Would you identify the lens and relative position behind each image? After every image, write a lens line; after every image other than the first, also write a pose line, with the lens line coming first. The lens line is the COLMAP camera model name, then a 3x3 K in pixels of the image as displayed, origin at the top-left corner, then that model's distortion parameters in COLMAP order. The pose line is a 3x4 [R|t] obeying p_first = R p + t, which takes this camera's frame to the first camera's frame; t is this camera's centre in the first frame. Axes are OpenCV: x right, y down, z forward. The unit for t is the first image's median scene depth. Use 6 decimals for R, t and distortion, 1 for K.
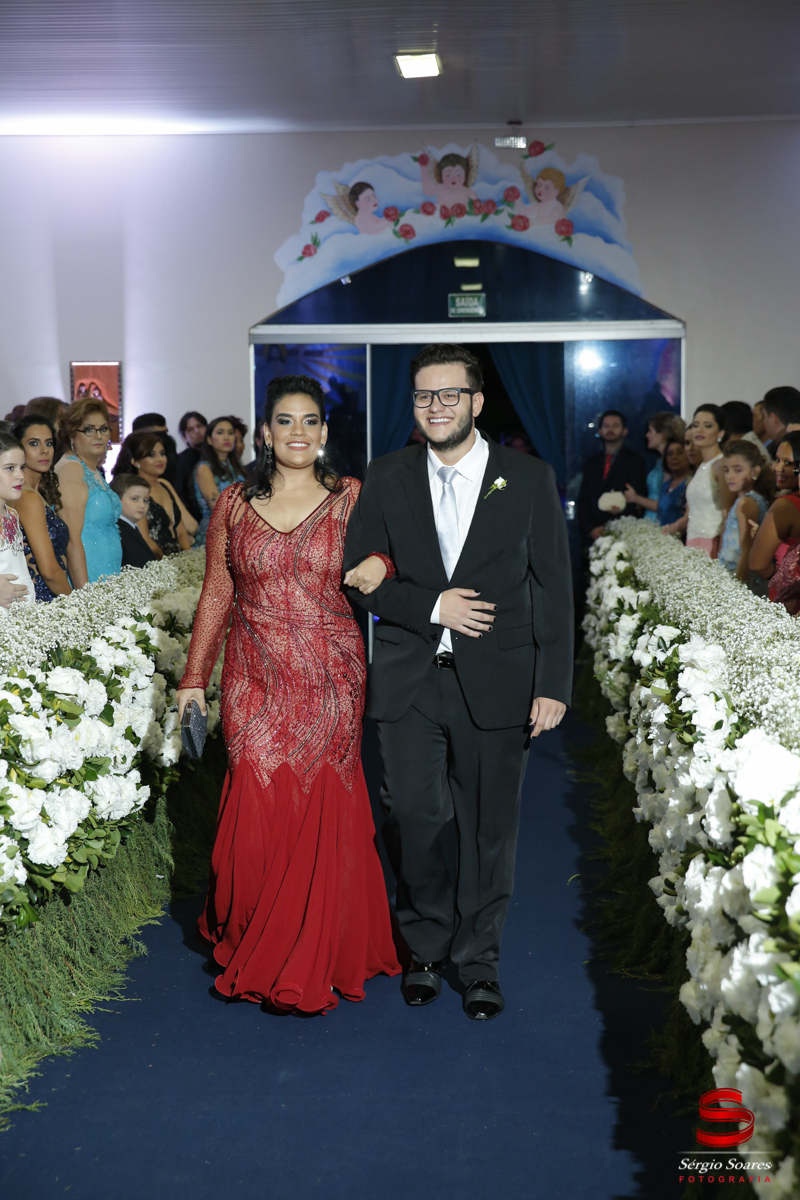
lens RADIAL K [[2319.8, 0, 400.0], [0, 2319.8, 600.0], [0, 0, 1]] dist [0.209281, 0.087343]
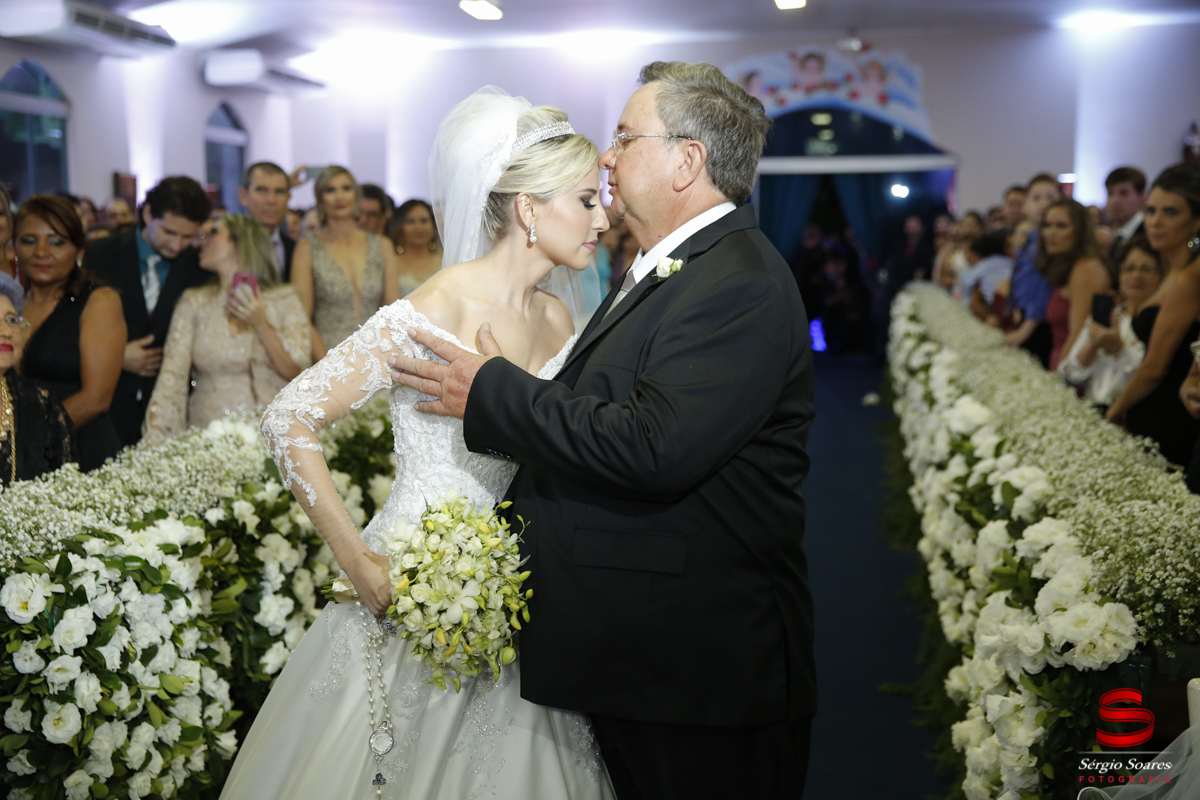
lens RADIAL K [[1523.5, 0, 600.0], [0, 1523.5, 400.0], [0, 0, 1]] dist [0.092551, 0.032442]
pose [[0.993112, 0.016589, -0.115990, 0.007528], [-0.012021, 0.999128, 0.039977, 0.009323], [0.116552, -0.038307, 0.992446, -0.100636]]
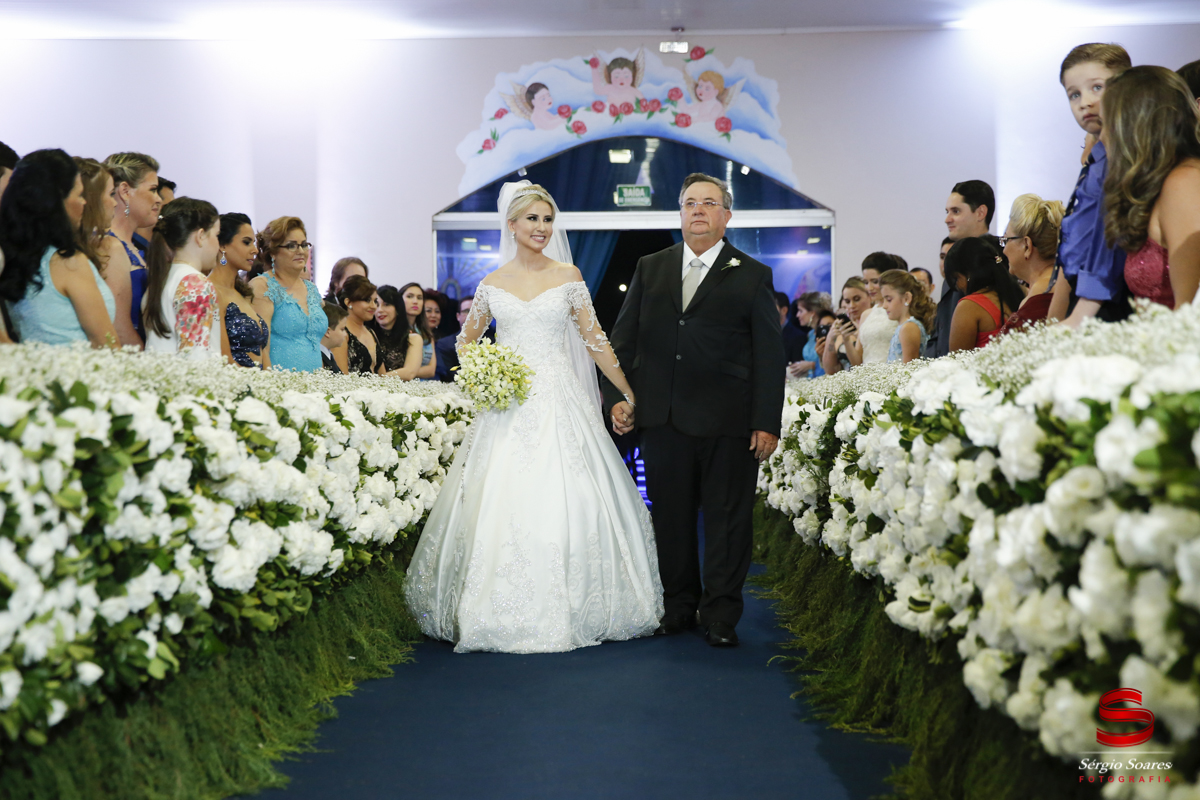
lens RADIAL K [[1966.6, 0, 602.6], [0, 1966.6, 411.9], [0, 0, 1]] dist [0.142620, -0.019799]
pose [[0.999562, 0.003058, 0.029422, -0.021452], [-0.000794, 0.997057, -0.076664, 0.076017], [-0.029570, 0.076607, 0.996623, 0.158126]]
